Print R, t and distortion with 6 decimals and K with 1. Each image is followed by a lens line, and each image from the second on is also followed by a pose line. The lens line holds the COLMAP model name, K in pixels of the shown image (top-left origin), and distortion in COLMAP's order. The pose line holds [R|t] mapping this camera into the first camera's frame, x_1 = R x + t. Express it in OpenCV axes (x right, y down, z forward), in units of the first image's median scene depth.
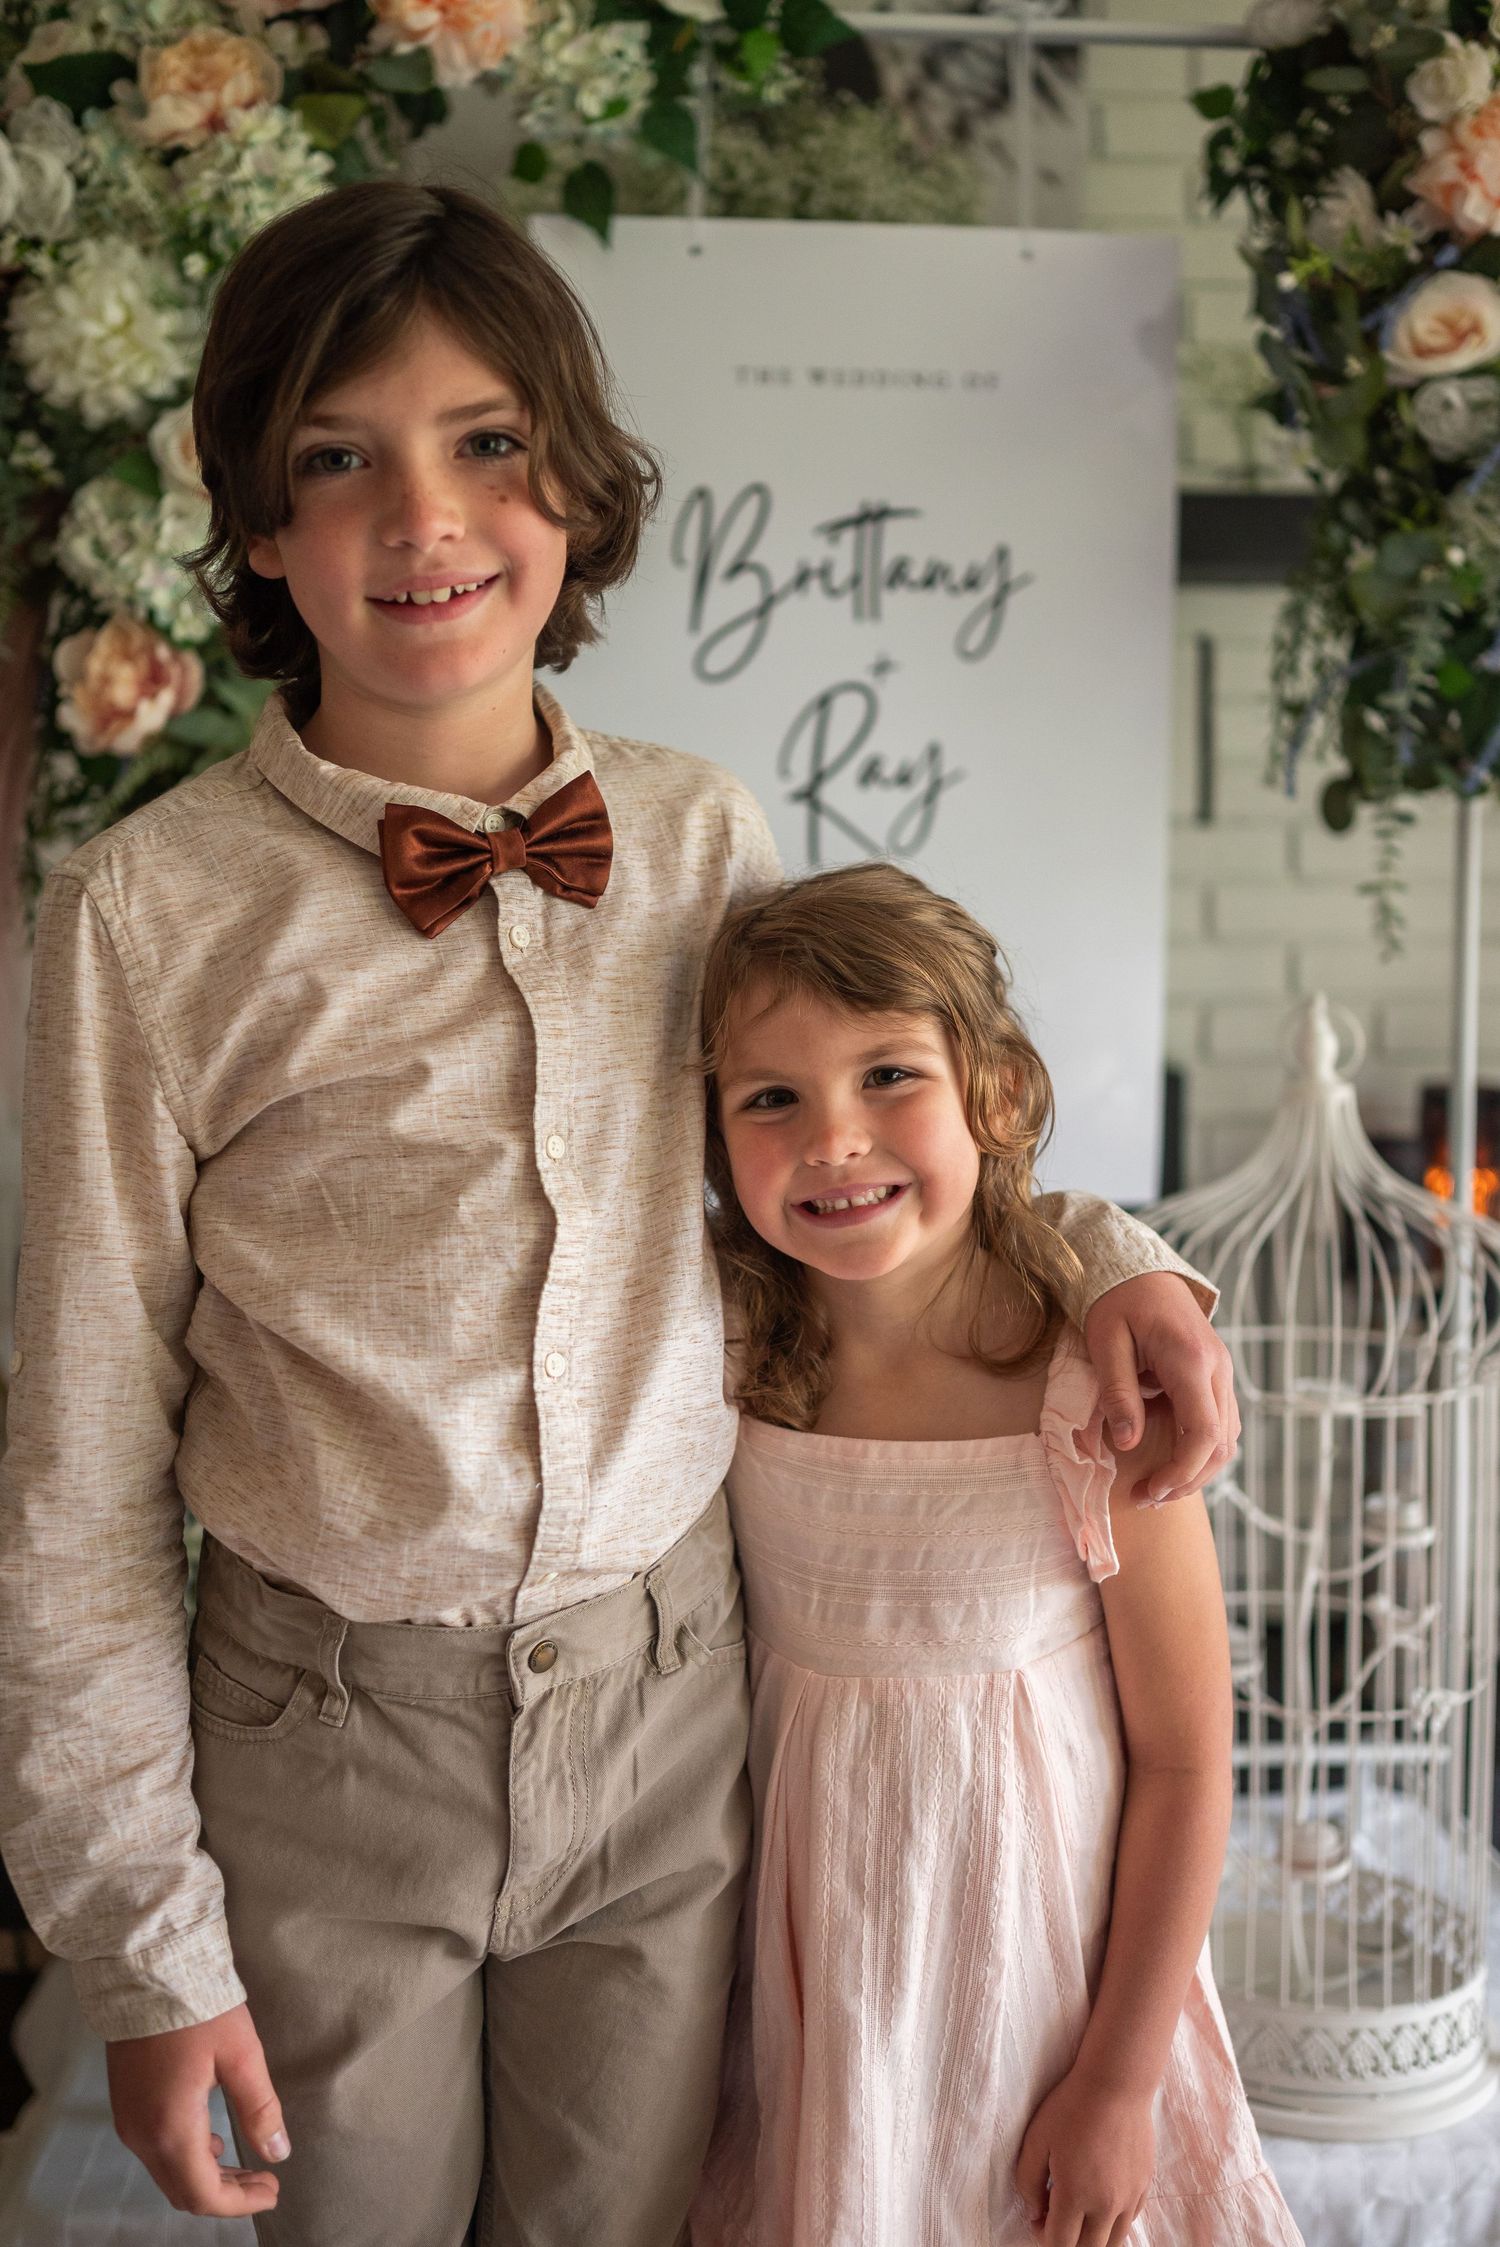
lens RADIAL K [[2160.9, 0, 711.0], [0, 2160.9, 1197.4], [0, 0, 1]] dist [0.002252, 0.000000]
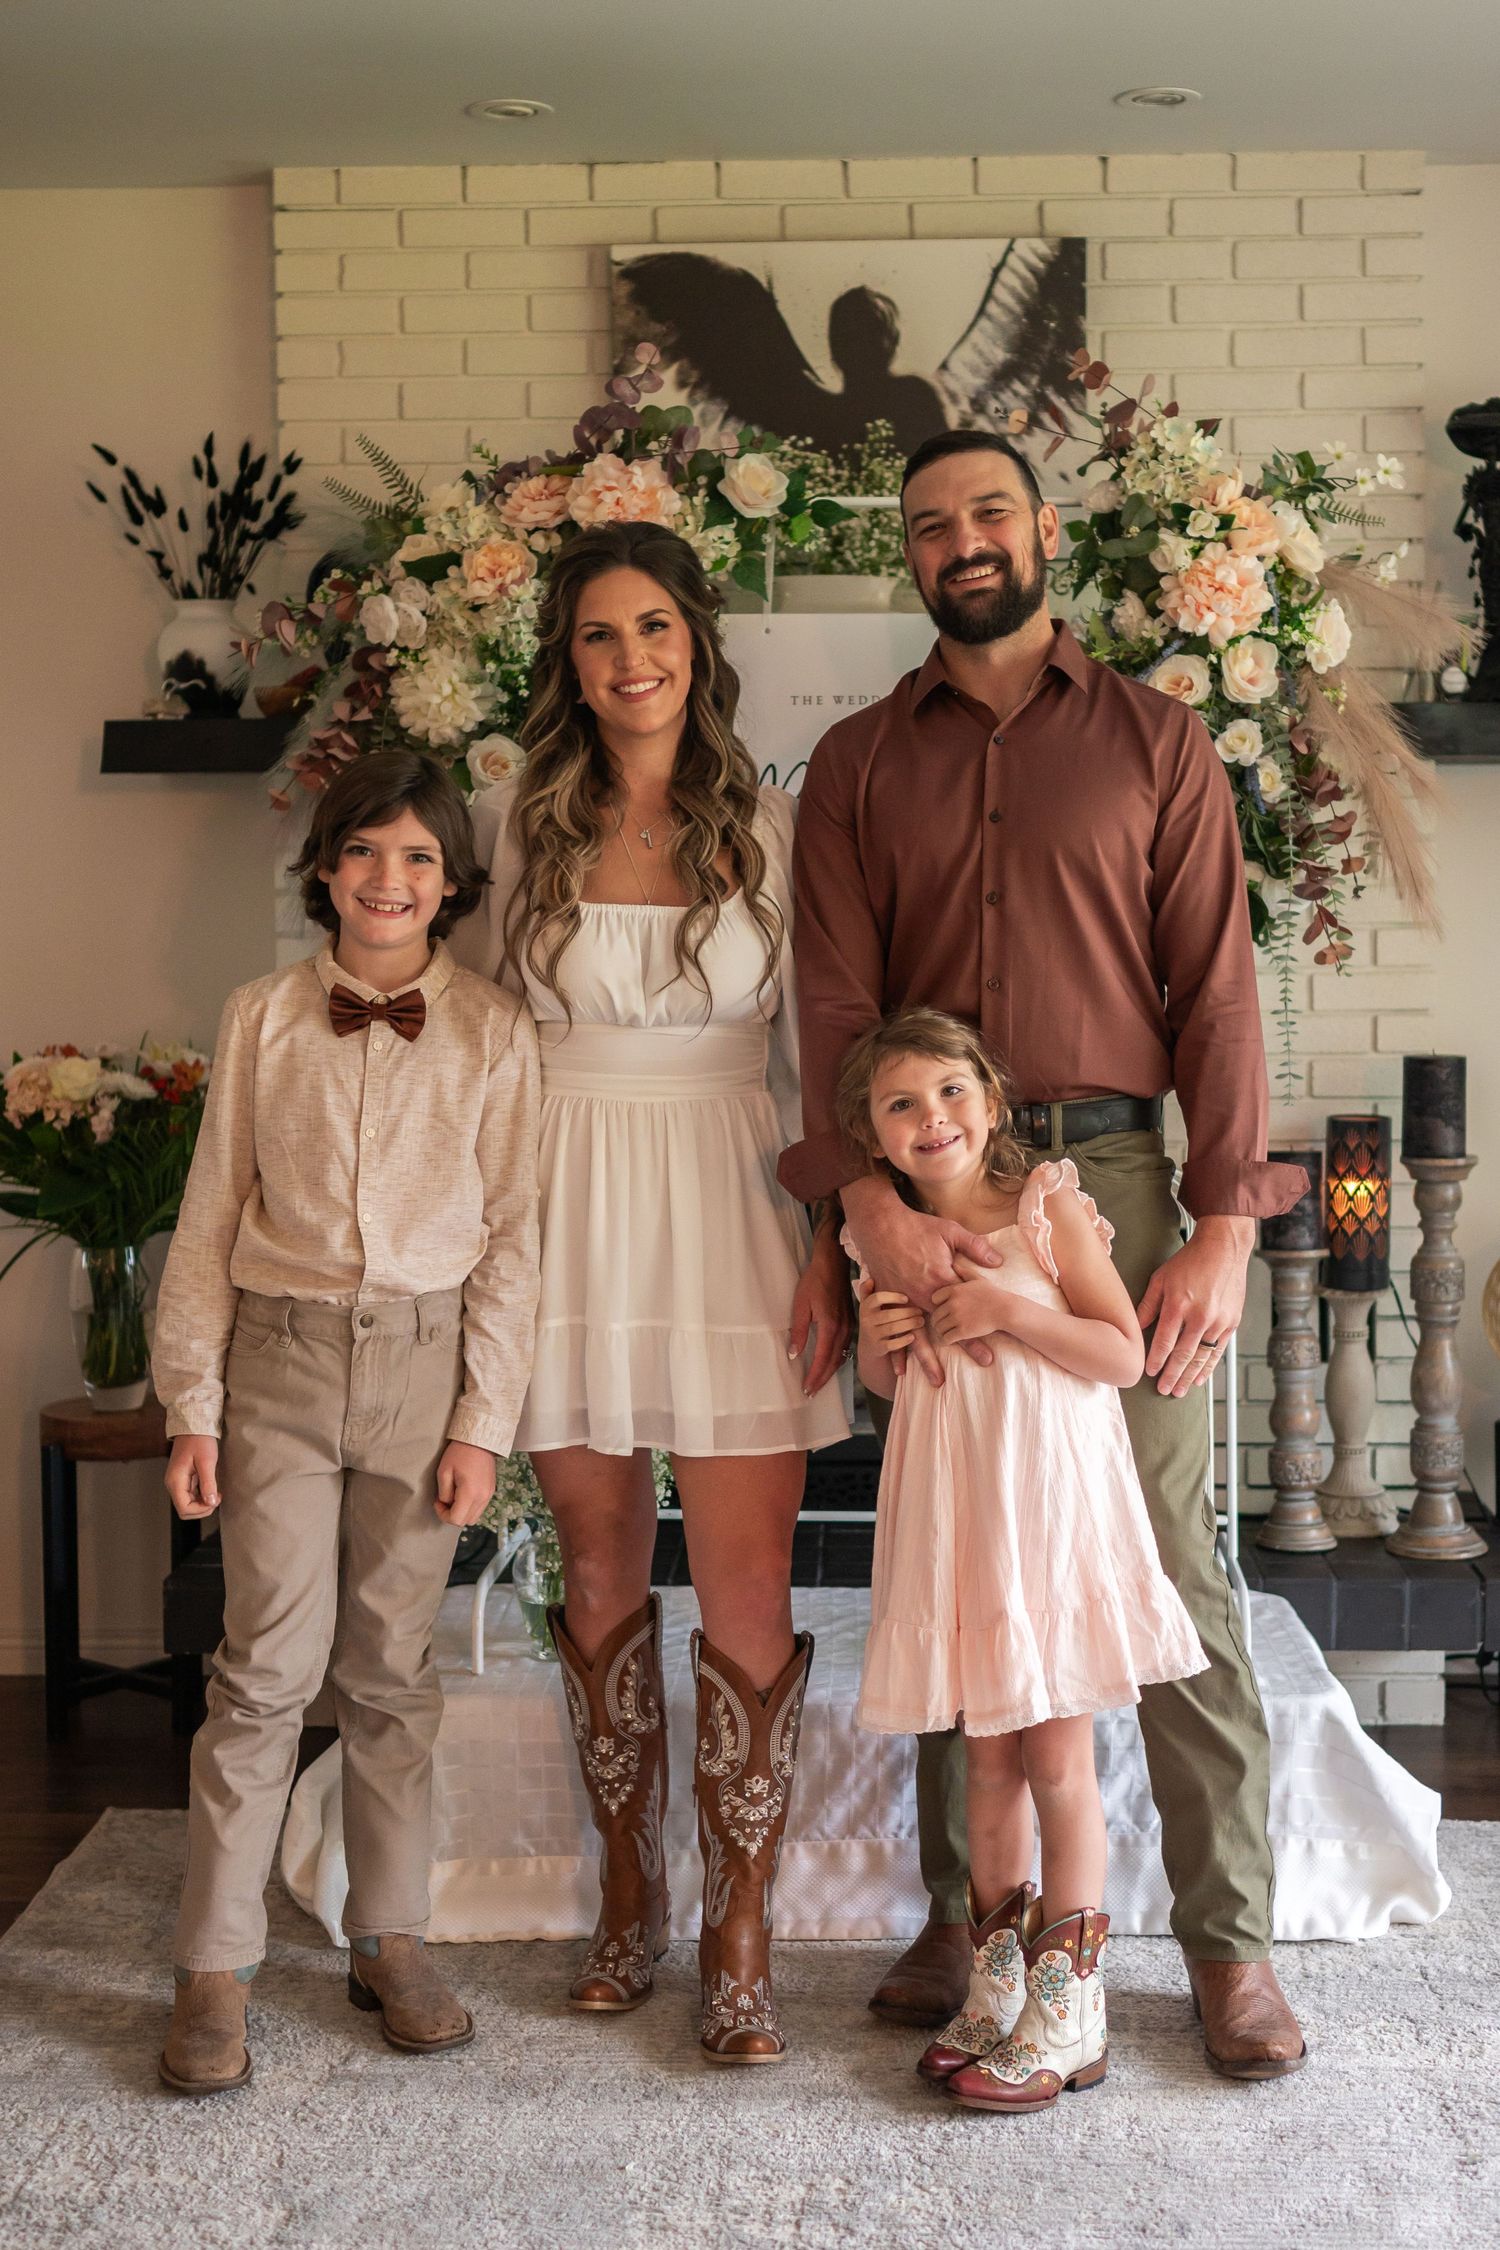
lens RADIAL K [[2764.1, 0, 734.8], [0, 2764.1, 1092.7], [0, 0, 1]] dist [-0.001940, 0.000000]
pose [[0.994719, 0.003280, -0.102586, 0.213881], [-0.008643, 0.998616, -0.051875, 0.058550], [0.102274, 0.052488, 0.993371, -1.307345]]
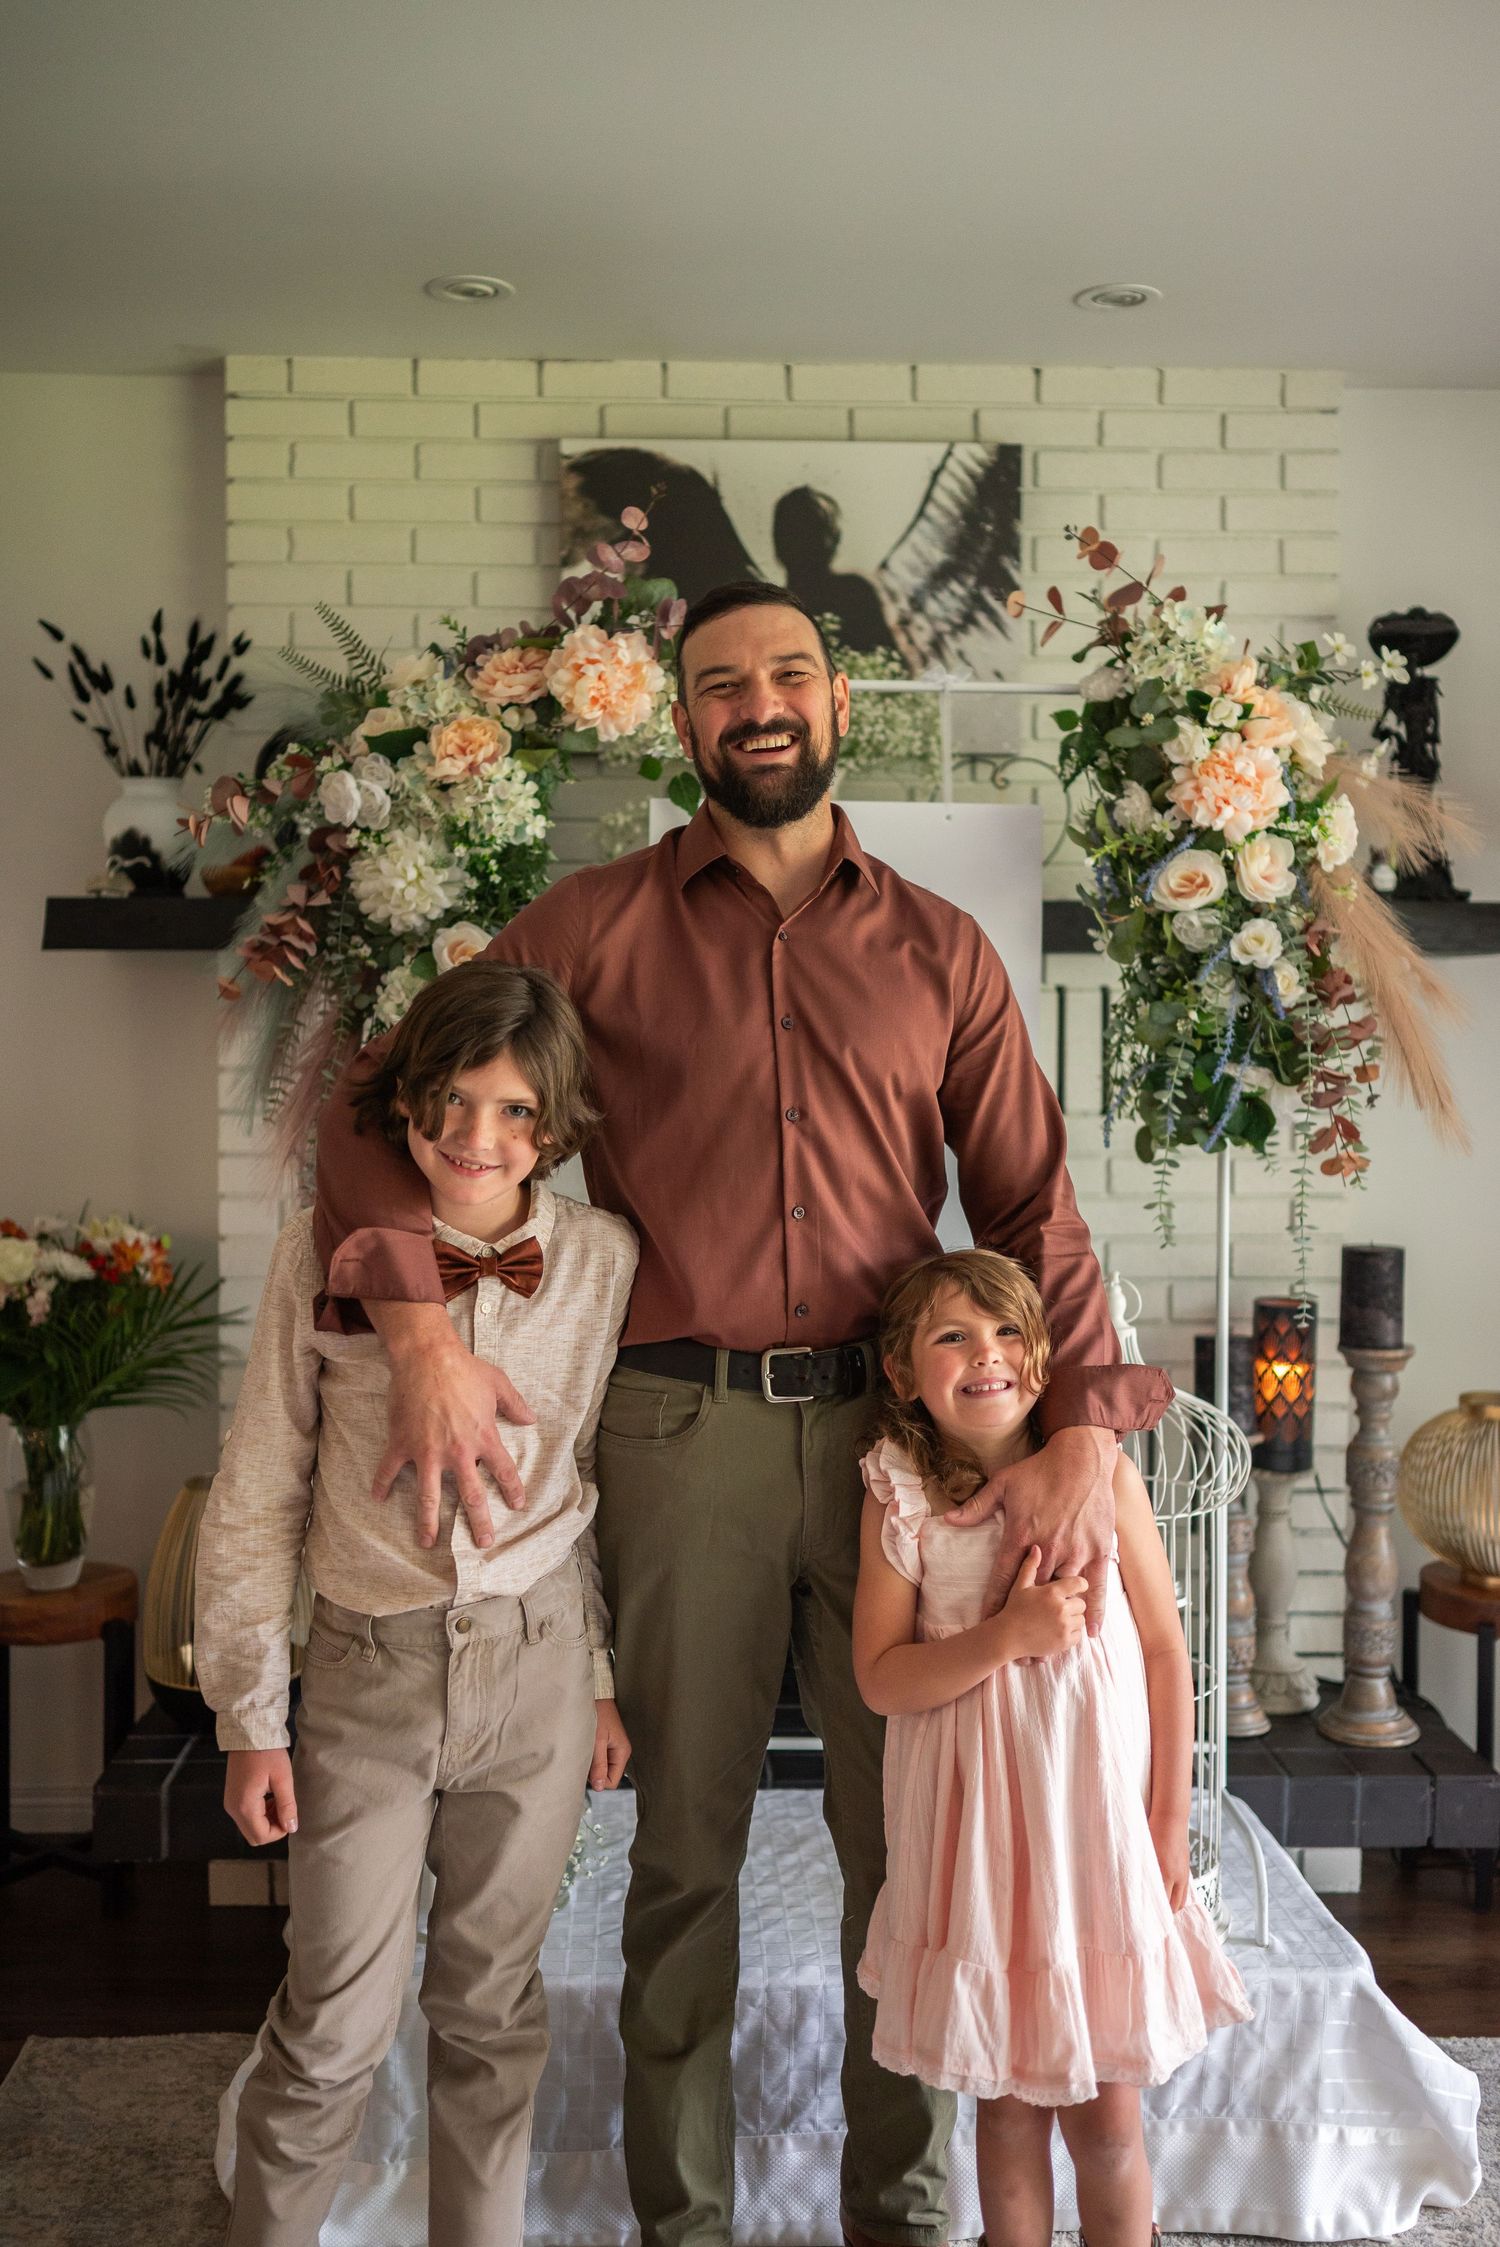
lens RADIAL K [[2160.9, 0, 704.2], [0, 2160.9, 1130.4], [0, 0, 1]] dist [0.002252, 0.000000]
pose [[0.999095, 0.009637, -0.041423, 0.032351], [-0.012807, 0.996953, -0.076949, -0.072186], [0.040555, 0.077410, 0.996174, -0.696386]]
